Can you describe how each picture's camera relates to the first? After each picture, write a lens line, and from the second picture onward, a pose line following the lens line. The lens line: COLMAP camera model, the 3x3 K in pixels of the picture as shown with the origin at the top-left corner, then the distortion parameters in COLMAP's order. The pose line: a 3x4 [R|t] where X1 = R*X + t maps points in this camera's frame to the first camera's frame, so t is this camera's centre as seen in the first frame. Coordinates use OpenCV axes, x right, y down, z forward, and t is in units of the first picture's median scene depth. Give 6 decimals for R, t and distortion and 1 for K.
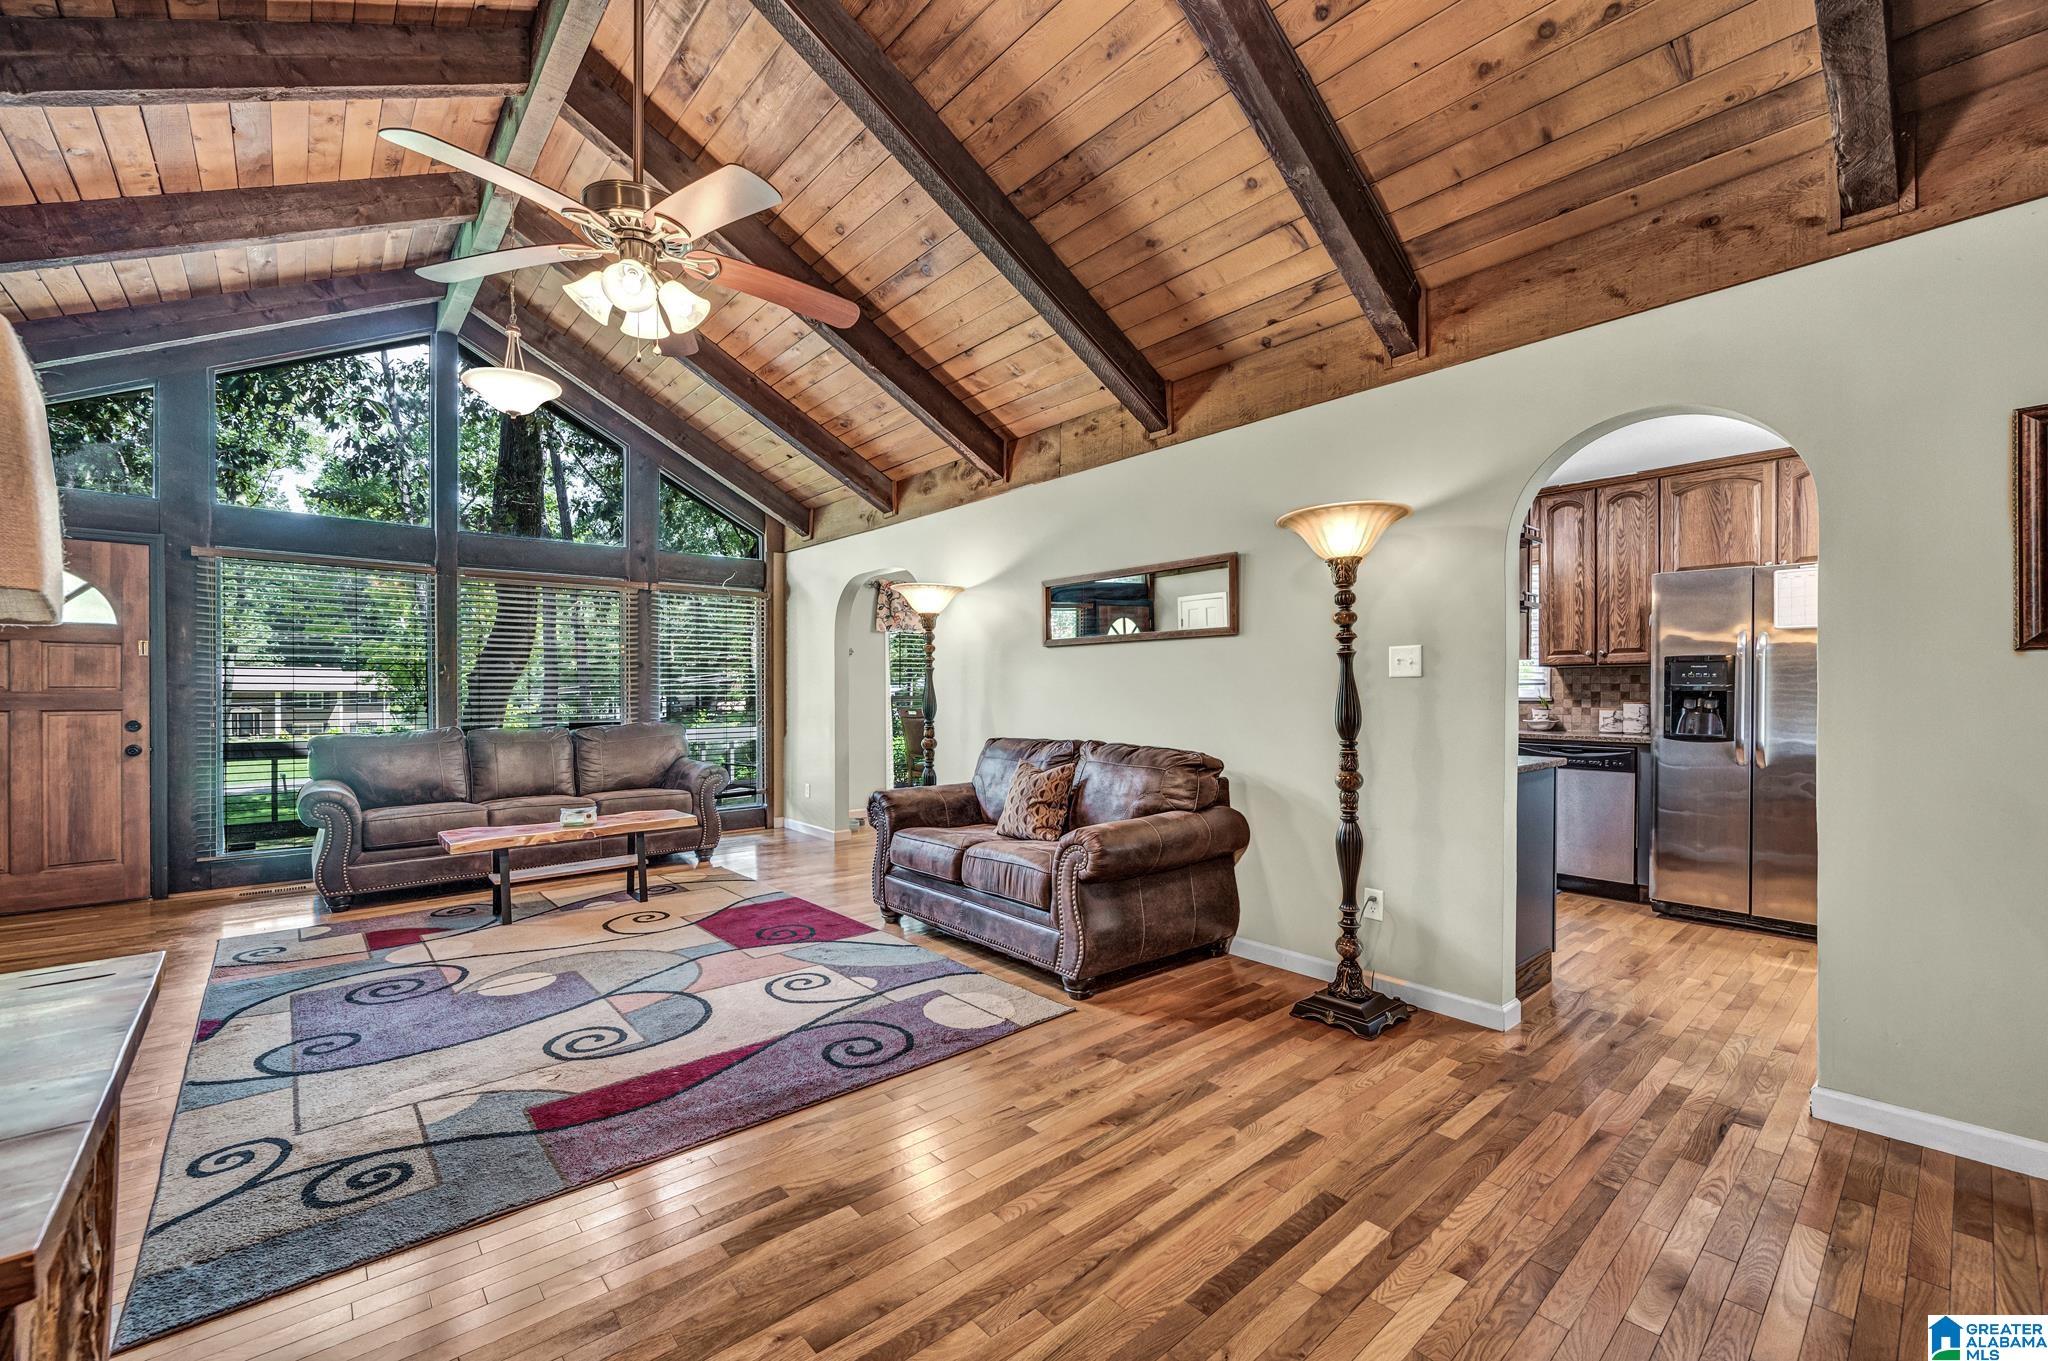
lens RADIAL K [[808.0, 0, 1025.6], [0, 808.0, 692.6], [0, 0, 1]] dist [0.003029, 0.000524]
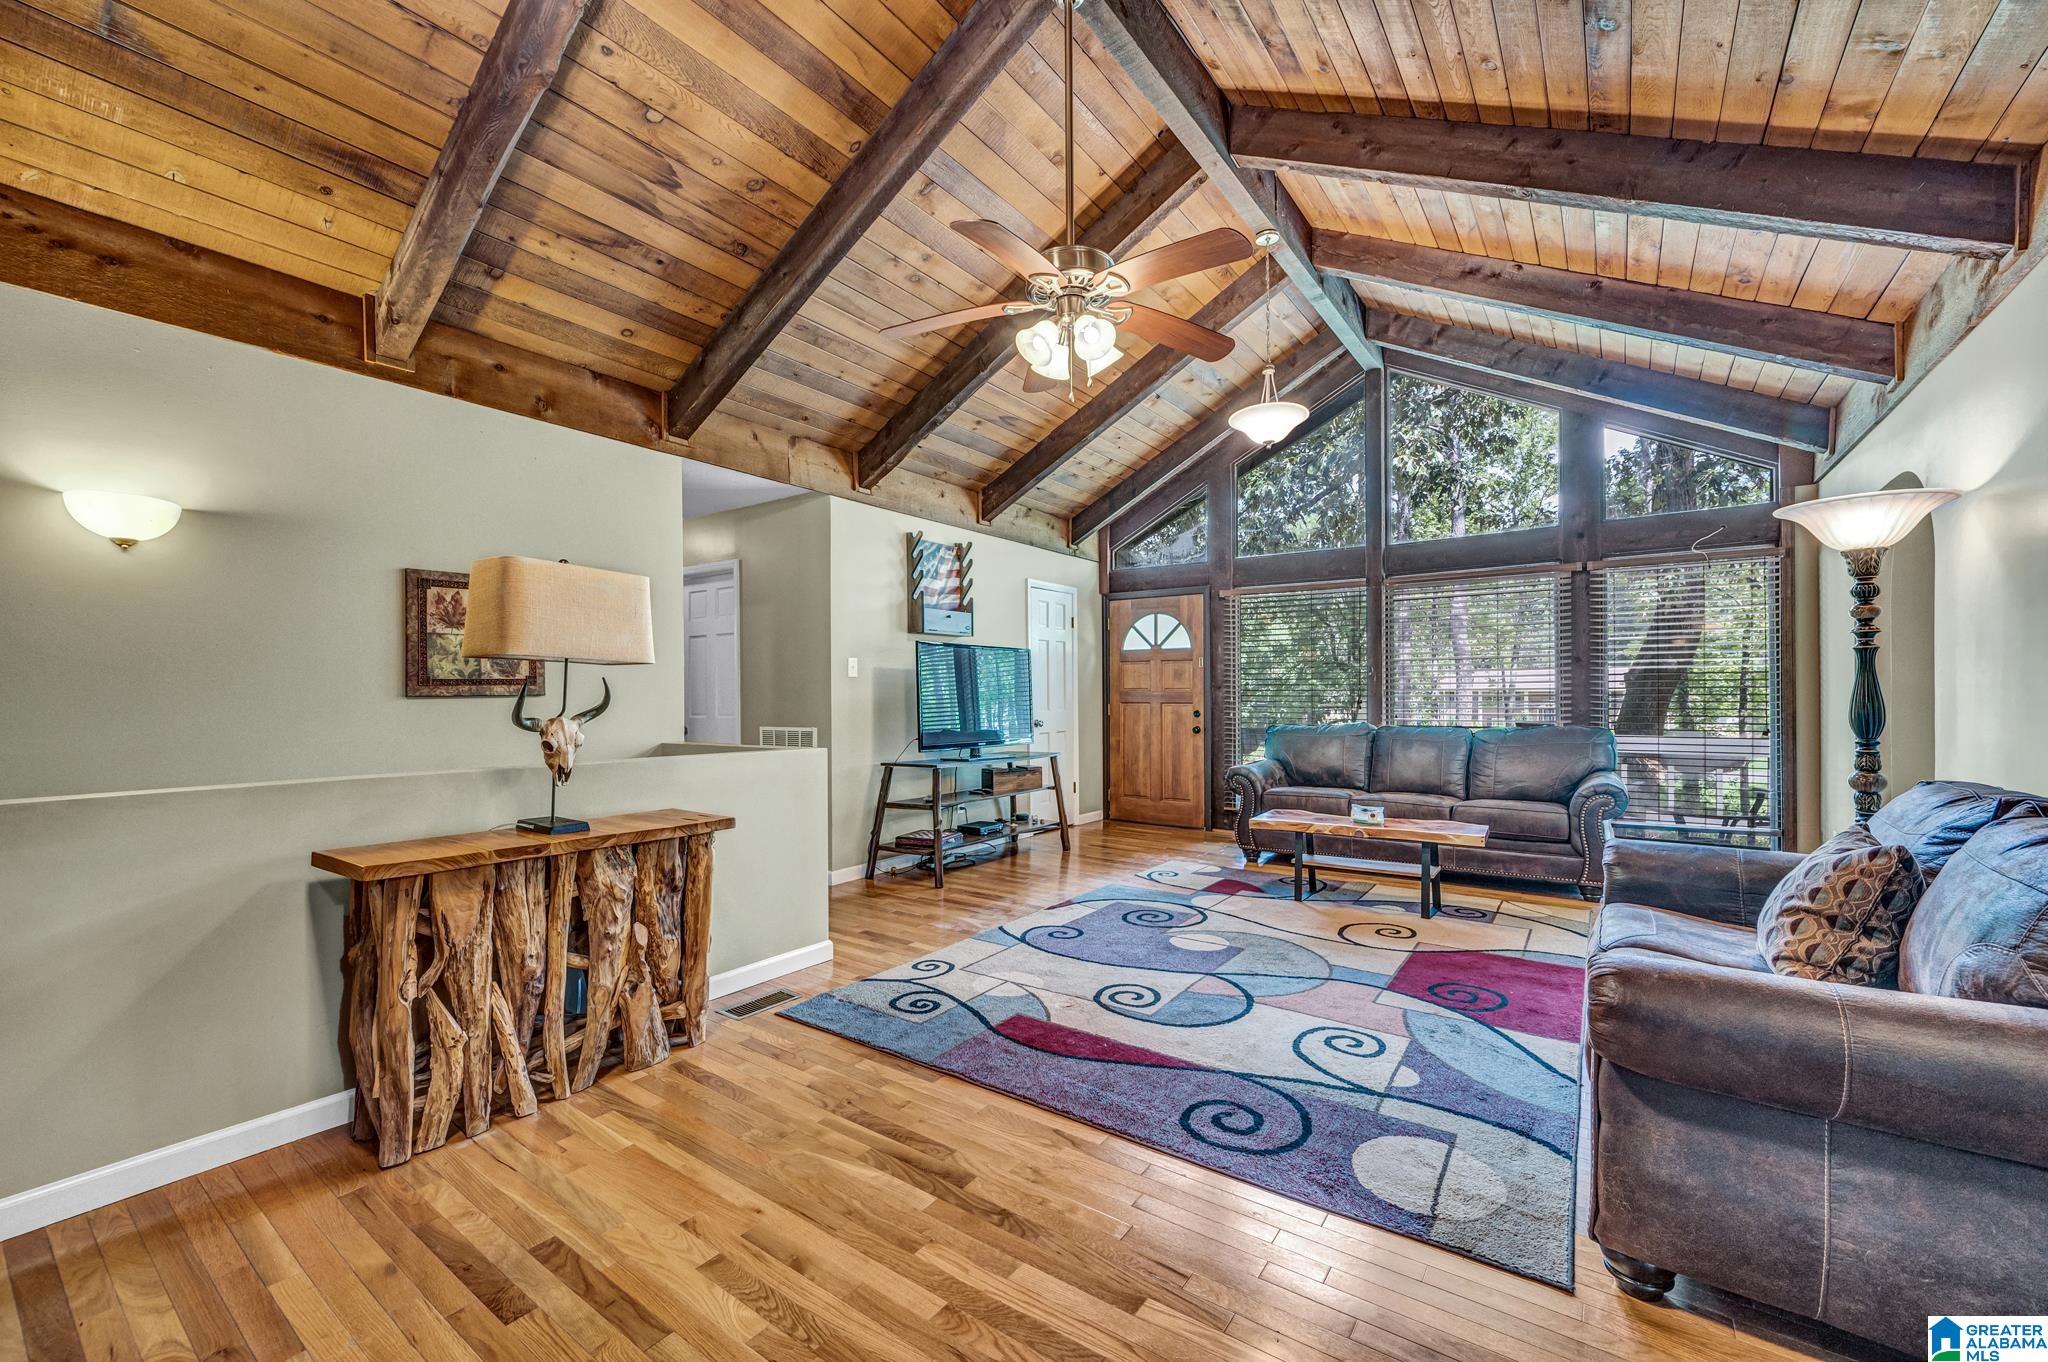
lens RADIAL K [[808.0, 0, 1030.0], [0, 808.0, 685.3], [0, 0, 1]] dist [0.003029, 0.000524]
pose [[0.255819, -0.008476, -0.966688, 0.446447], [0.001307, 0.999964, -0.008422, 0.000483], [0.966724, 0.000891, 0.255821, 0.478946]]
